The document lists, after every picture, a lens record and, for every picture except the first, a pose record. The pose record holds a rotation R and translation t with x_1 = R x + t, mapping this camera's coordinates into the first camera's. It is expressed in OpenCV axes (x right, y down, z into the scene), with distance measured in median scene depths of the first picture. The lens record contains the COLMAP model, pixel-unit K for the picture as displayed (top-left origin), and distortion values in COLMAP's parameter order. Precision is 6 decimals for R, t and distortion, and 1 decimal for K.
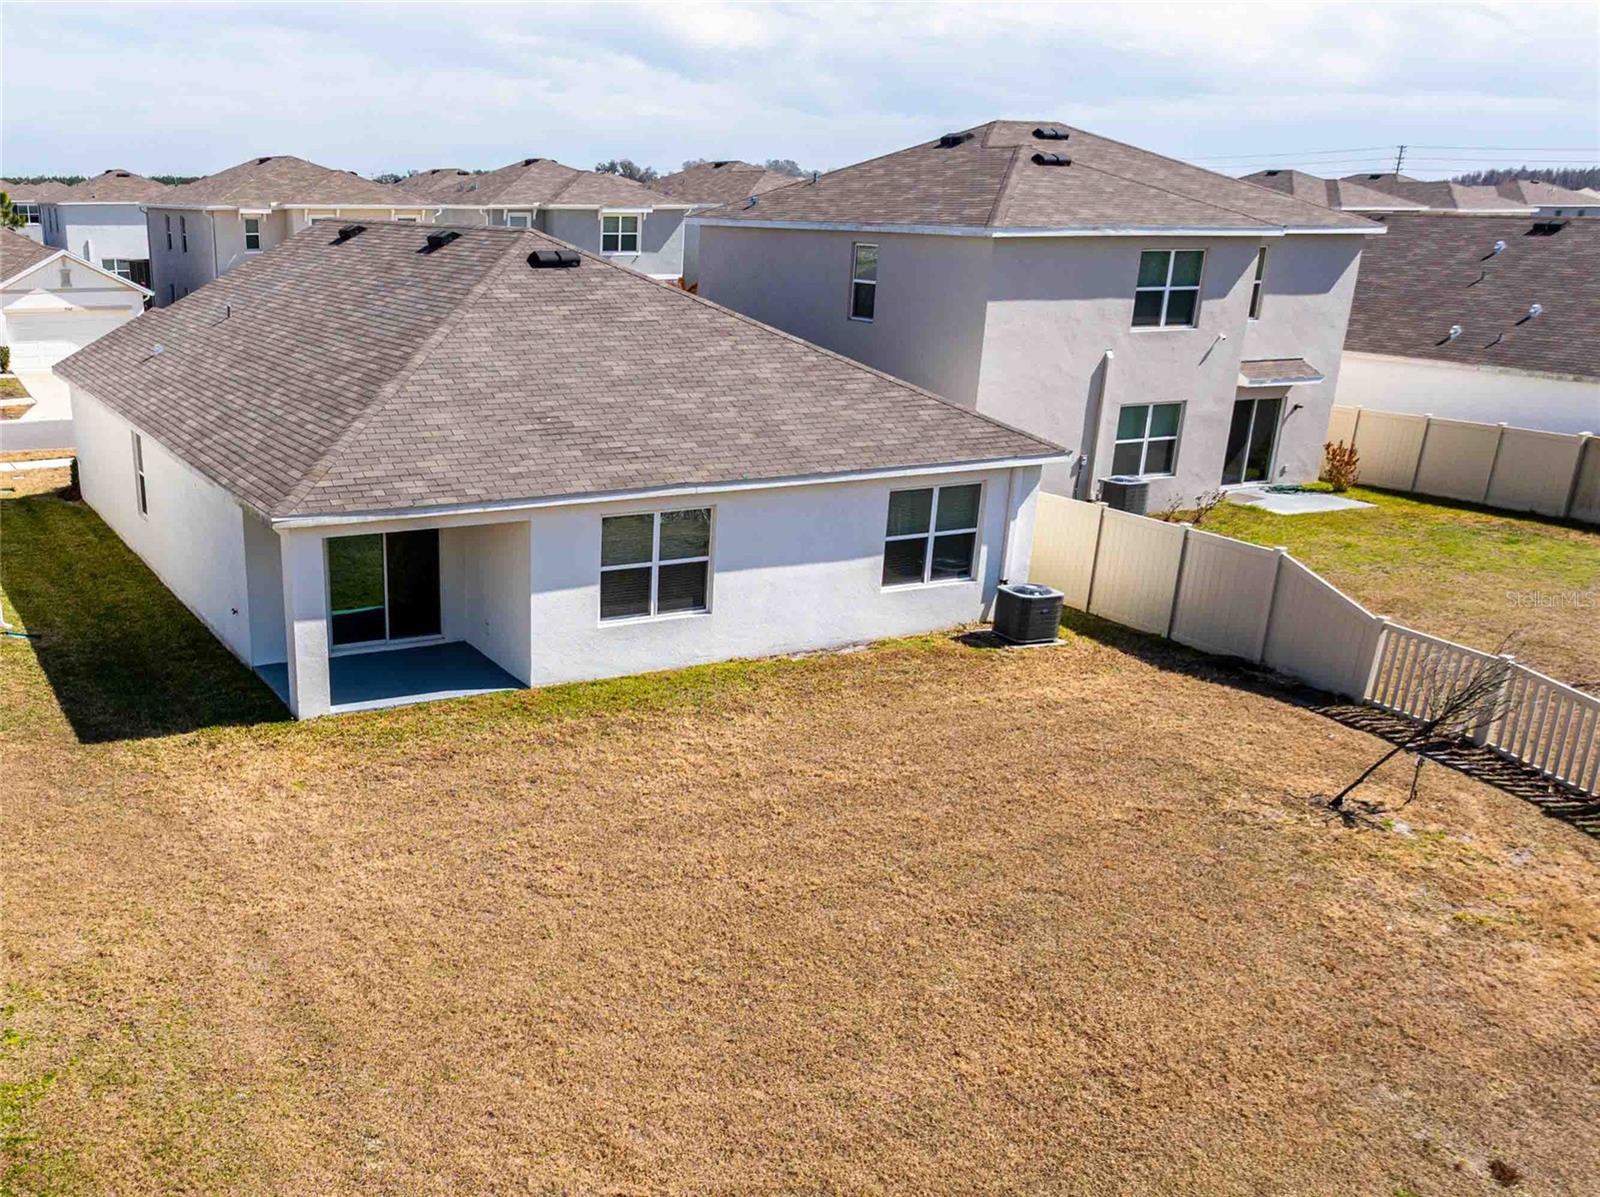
lens RADIAL K [[1590.7, 0, 576.9], [0, 1590.7, 601.1], [0, 0, 1]] dist [-0.045523, 0.038707]
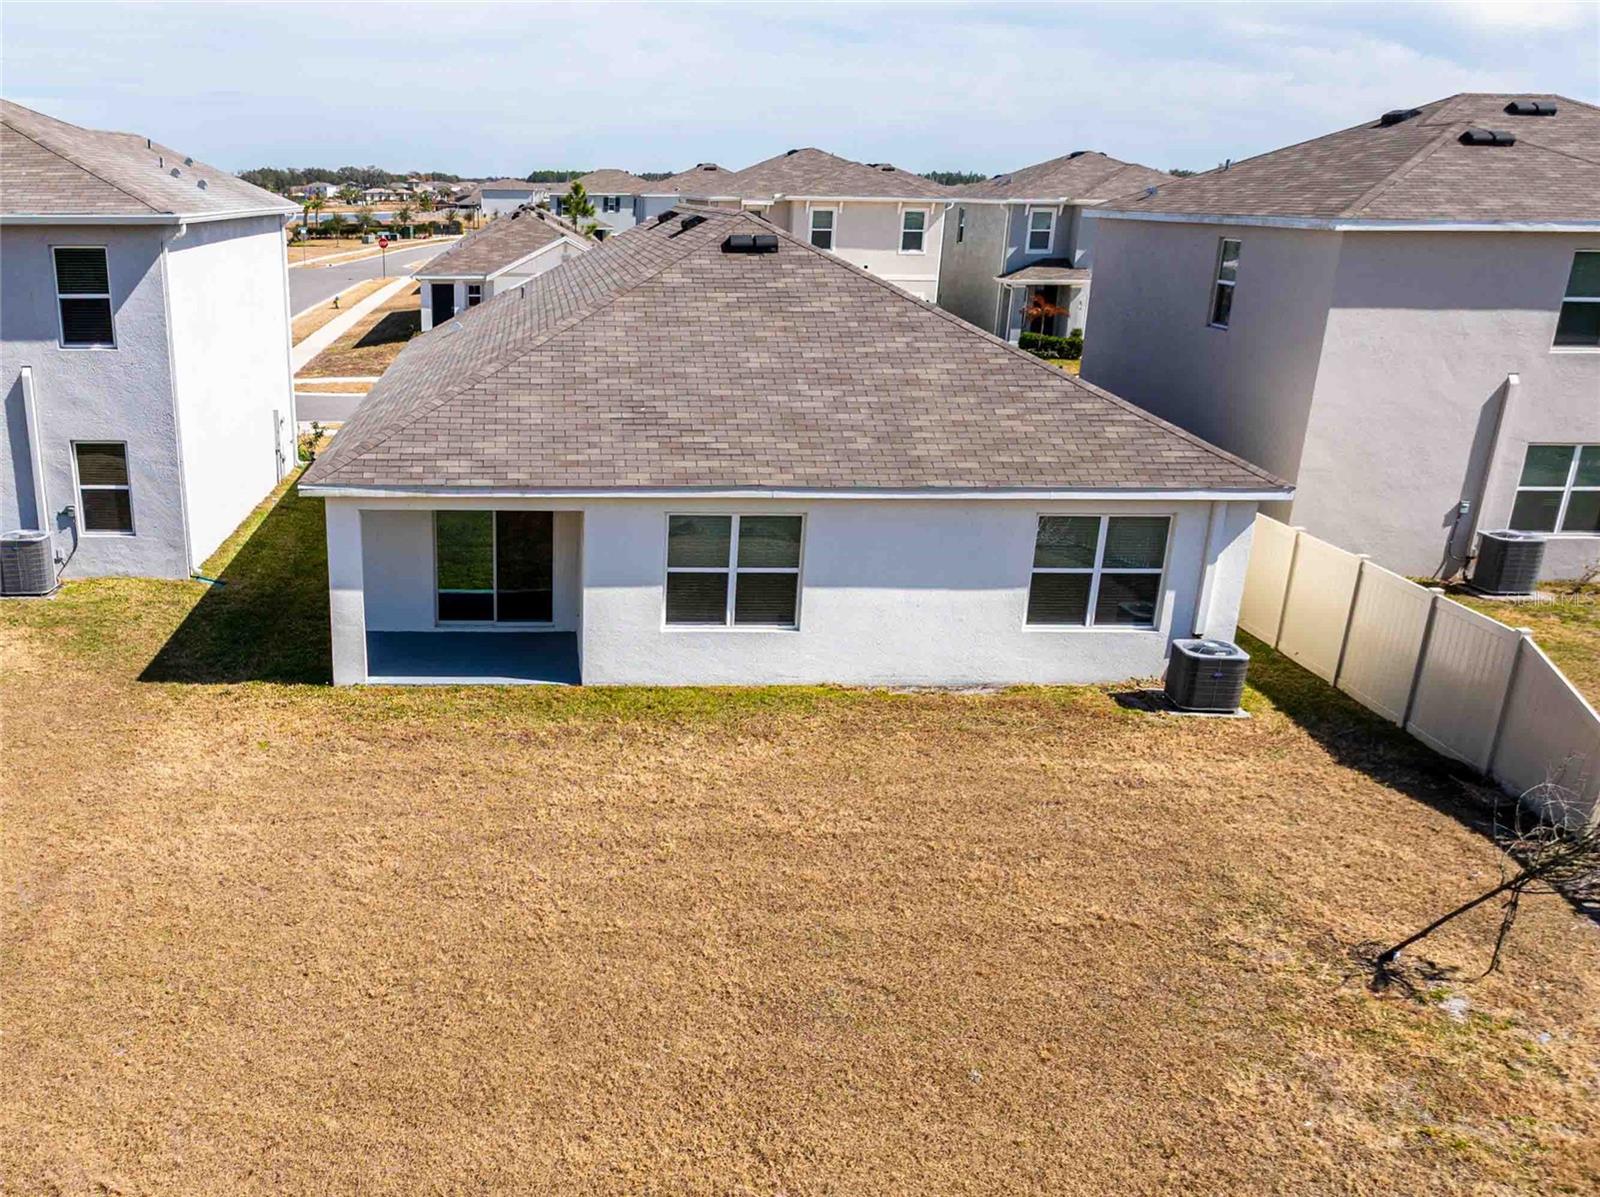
lens RADIAL K [[1590.7, 0, 576.9], [0, 1590.7, 601.1], [0, 0, 1]] dist [-0.045523, 0.038707]
pose [[0.911561, 0.104698, -0.397612, 0.327125], [-0.104369, 0.994283, 0.022536, -0.016458], [0.397699, 0.020955, 0.917277, 0.108920]]
